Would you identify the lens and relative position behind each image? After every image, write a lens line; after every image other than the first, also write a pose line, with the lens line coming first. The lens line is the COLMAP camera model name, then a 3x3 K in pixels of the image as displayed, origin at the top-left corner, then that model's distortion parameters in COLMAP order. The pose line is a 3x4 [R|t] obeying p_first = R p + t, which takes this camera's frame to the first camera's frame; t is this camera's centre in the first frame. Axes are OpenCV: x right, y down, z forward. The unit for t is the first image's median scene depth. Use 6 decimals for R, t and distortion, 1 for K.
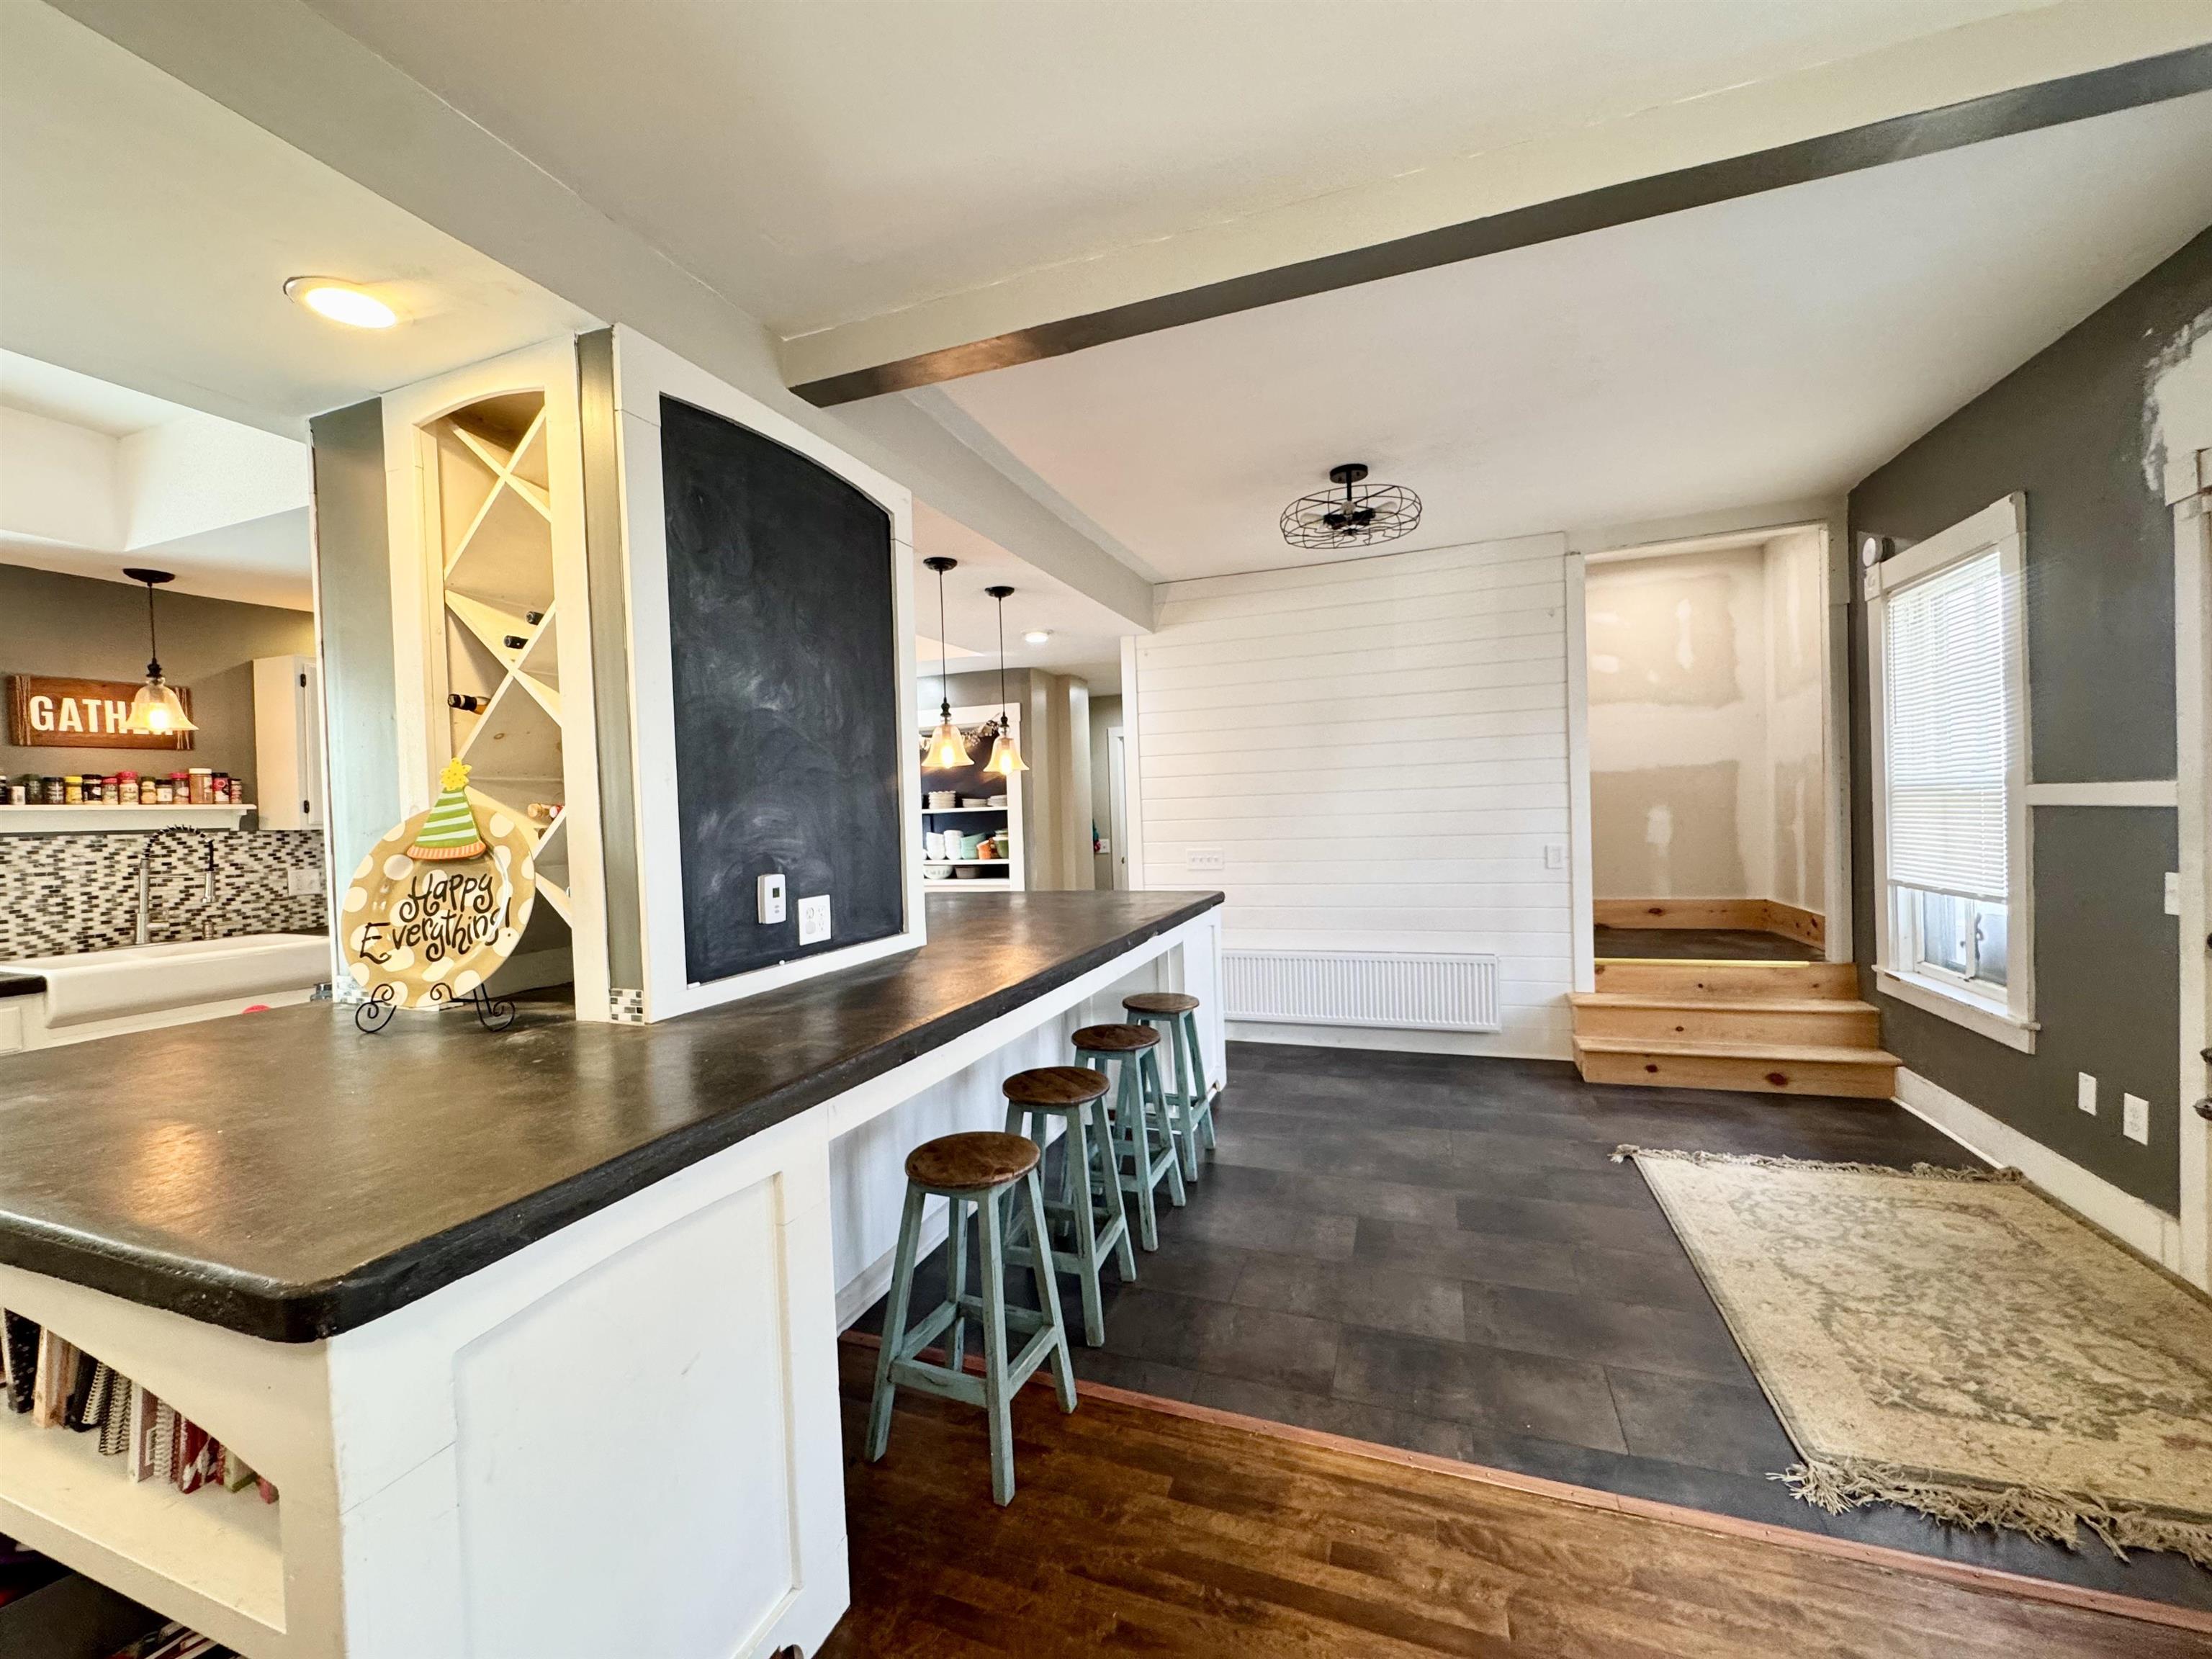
lens RADIAL K [[883.1, 0, 1092.9], [0, 883.1, 832.1], [0, 0, 1]] dist [0.002671, 0.000415]
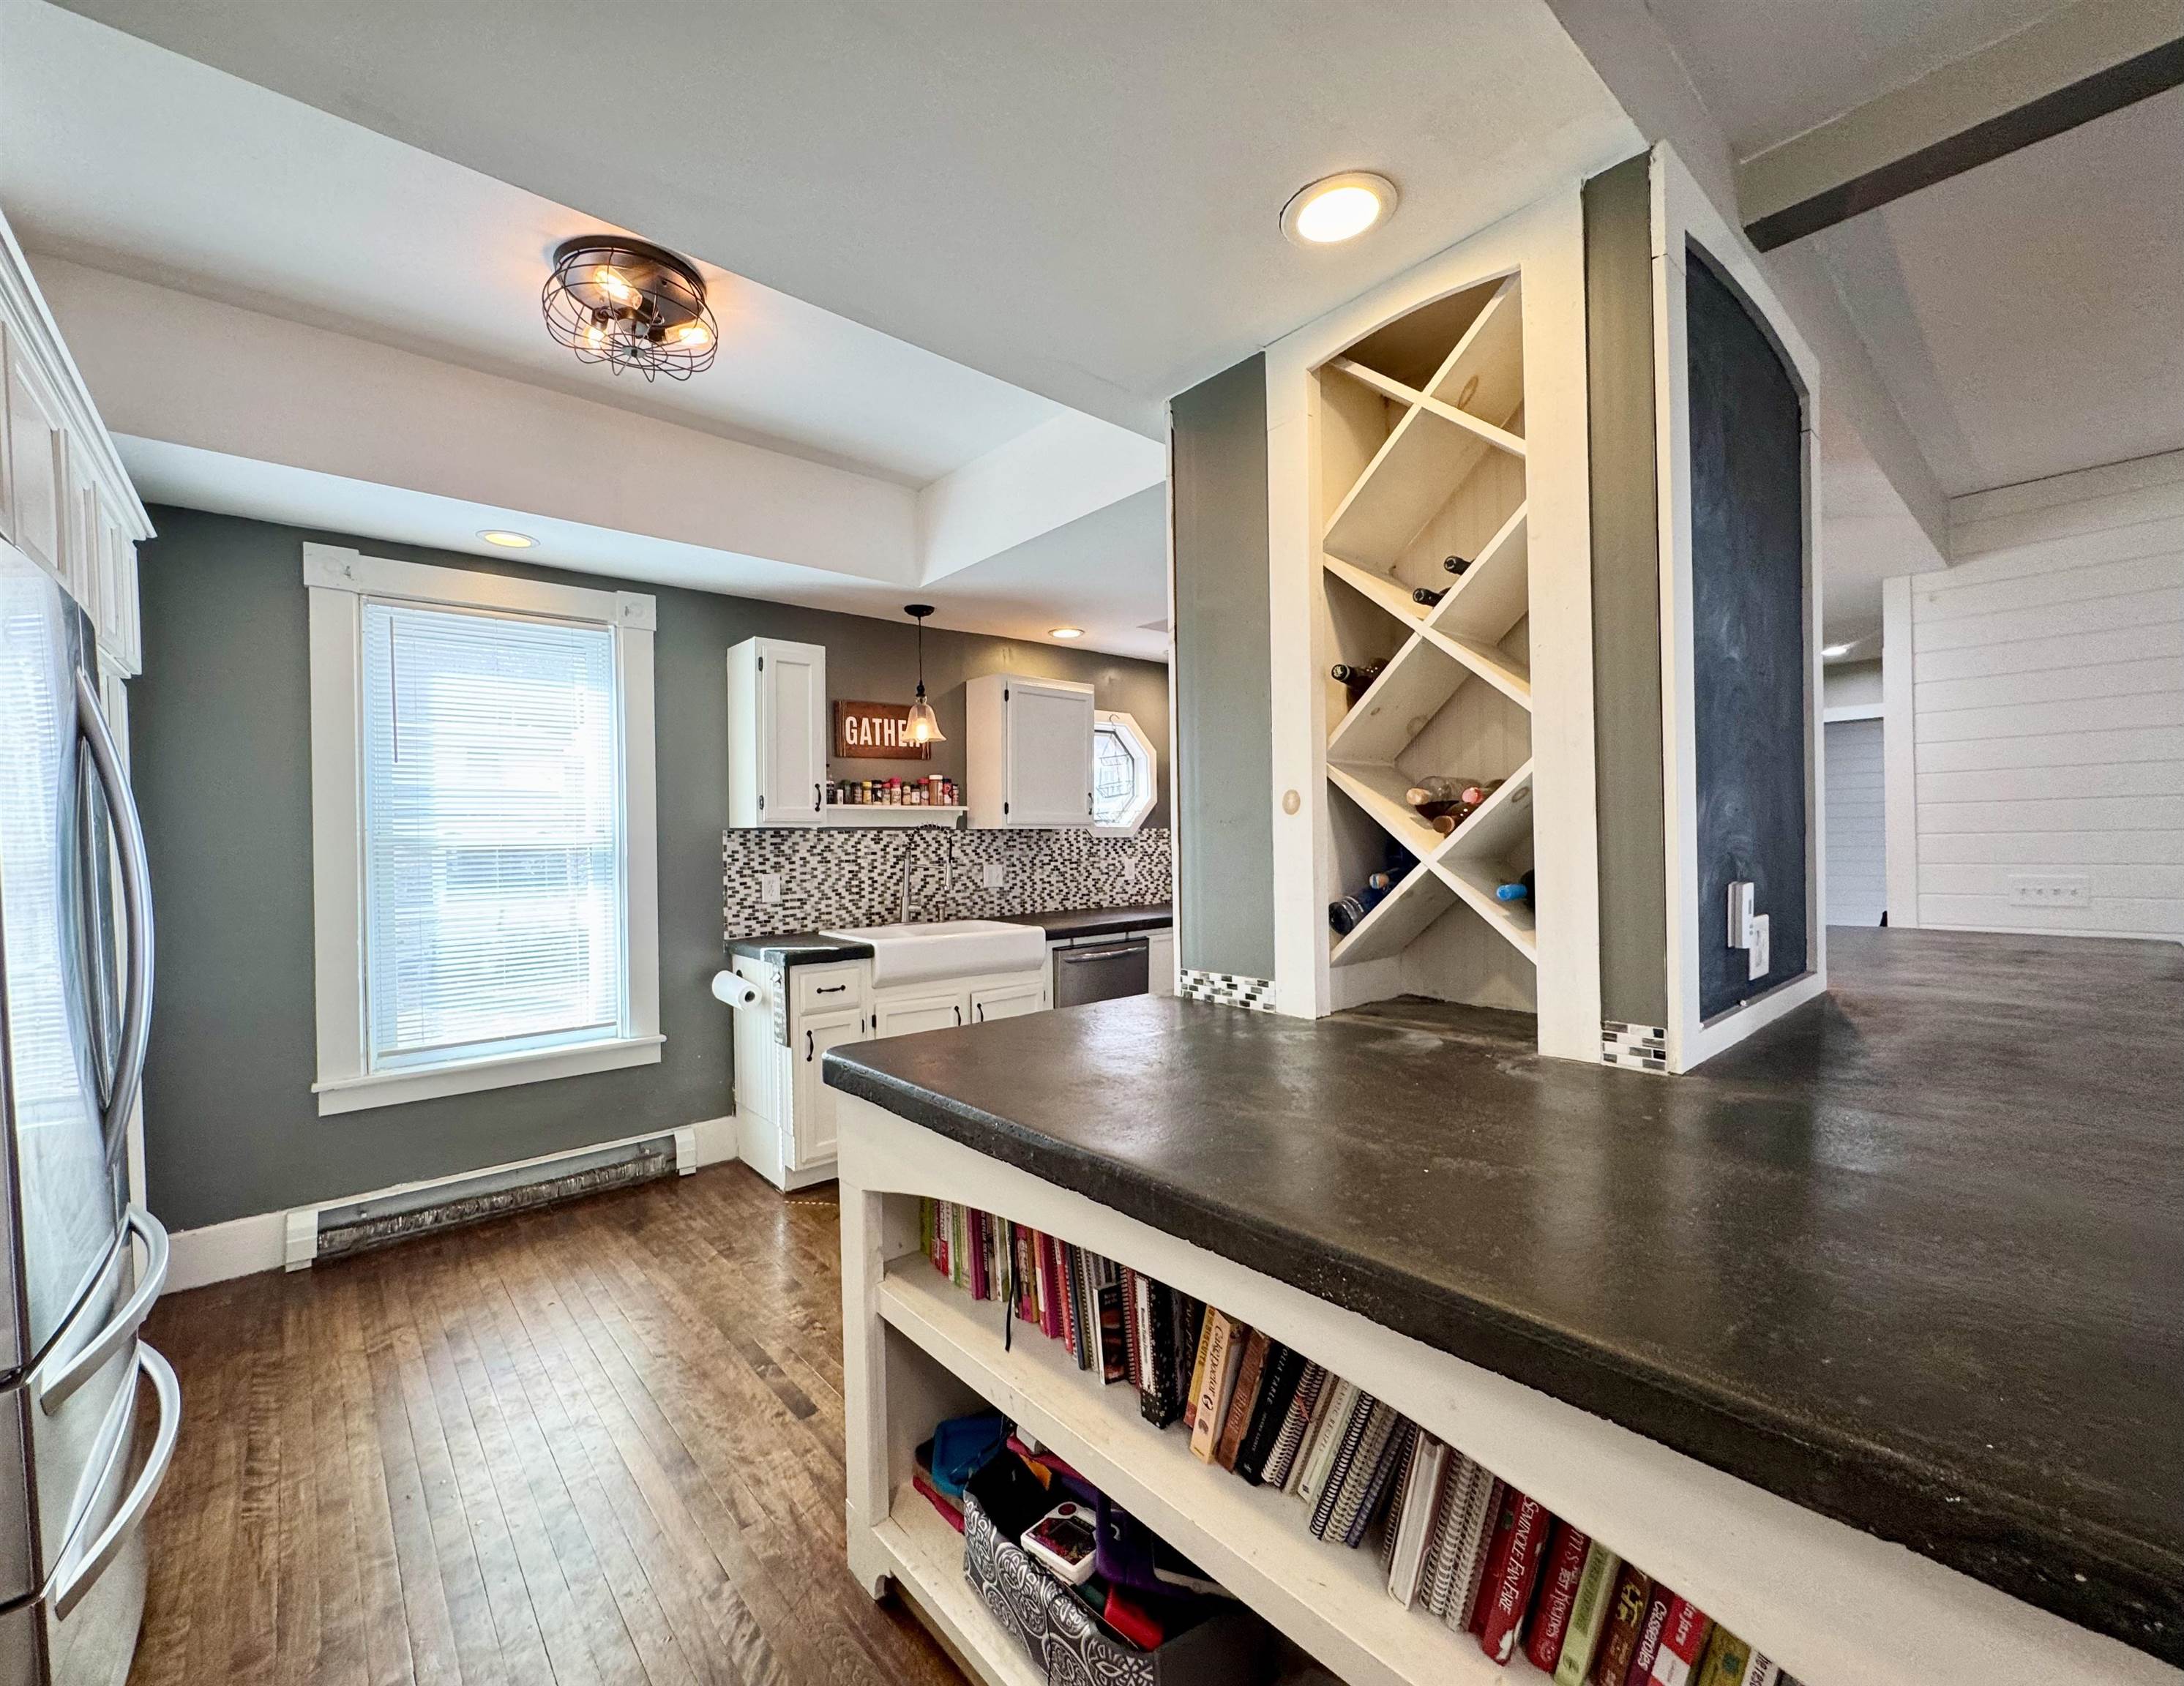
lens RADIAL K [[899.0, 0, 1069.1], [0, 899.0, 852.6], [0, 0, 1]] dist [0.002067, 0.000058]
pose [[0.879226, 0.023084, -0.475845, -0.305636], [-0.021610, 0.999730, 0.008570, 0.017412], [0.475914, 0.002748, 0.879487, 0.044161]]
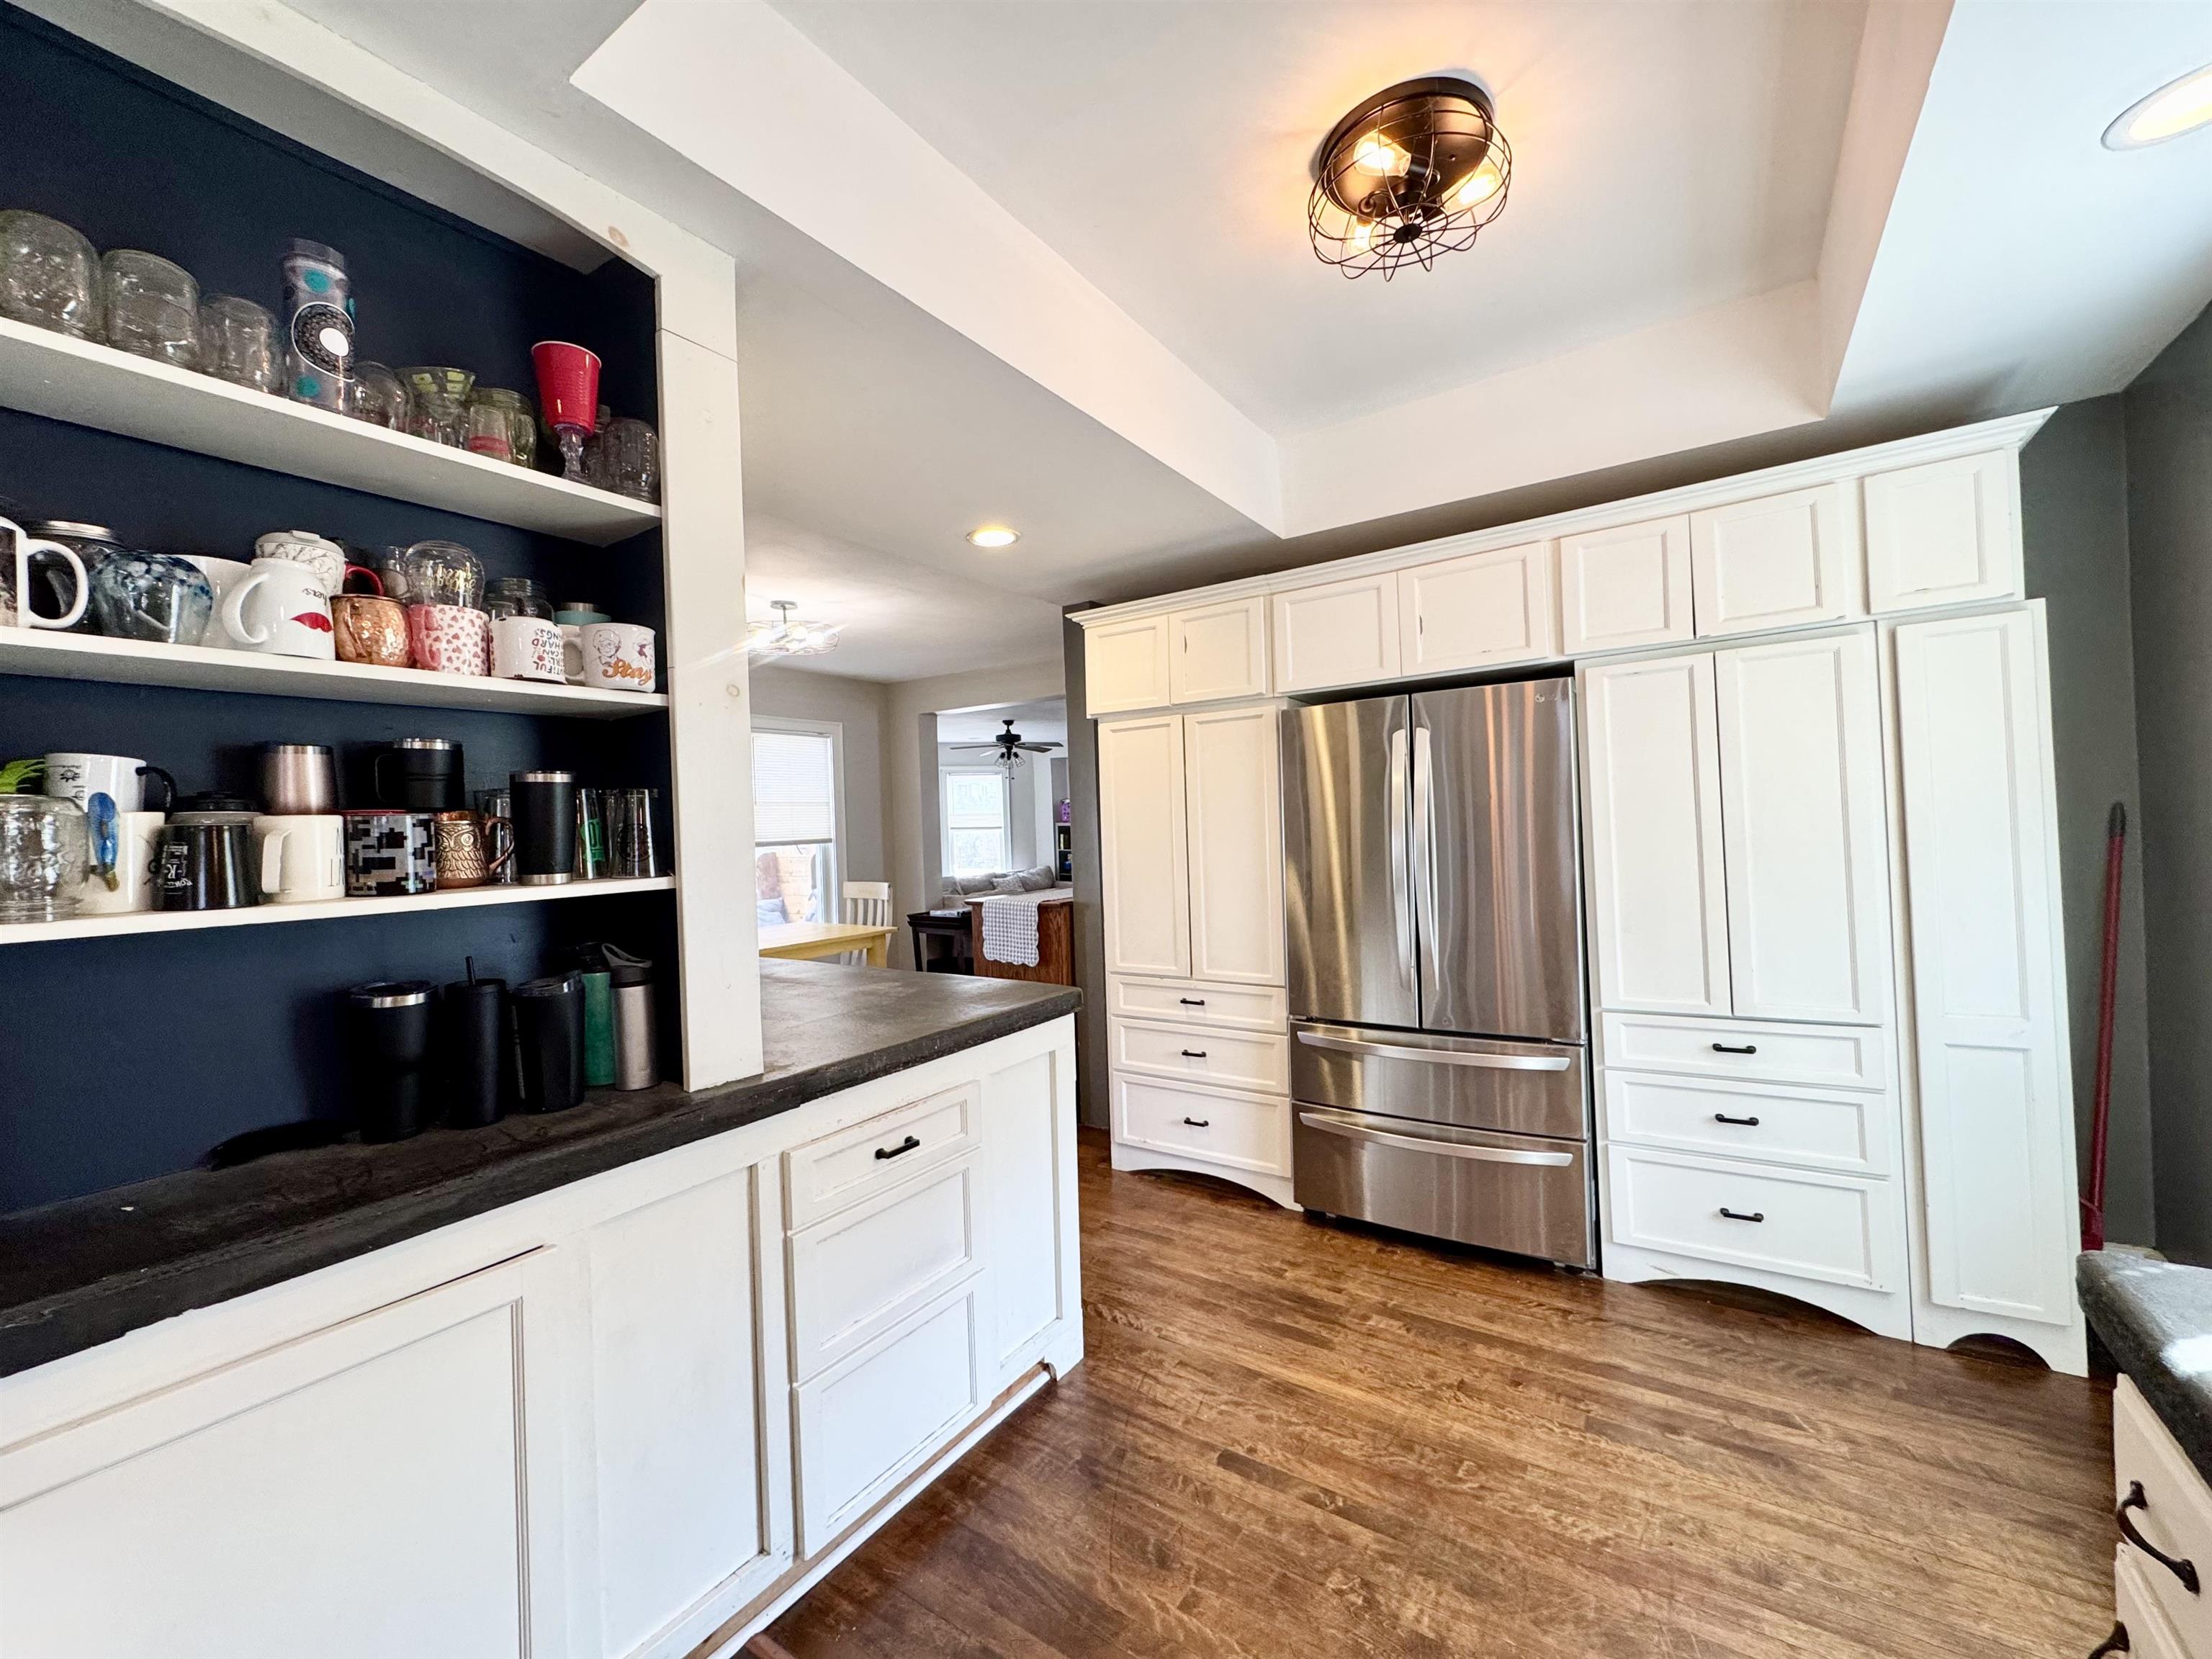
lens RADIAL K [[883.1, 0, 1112.8], [0, 883.1, 827.7], [0, 0, 1]] dist [0.002671, 0.000415]
pose [[-0.972515, 0.059203, 0.225190, -0.818658], [0.064446, 0.997793, 0.015997, 0.004972], [-0.223746, 0.030070, -0.974184, 1.027200]]
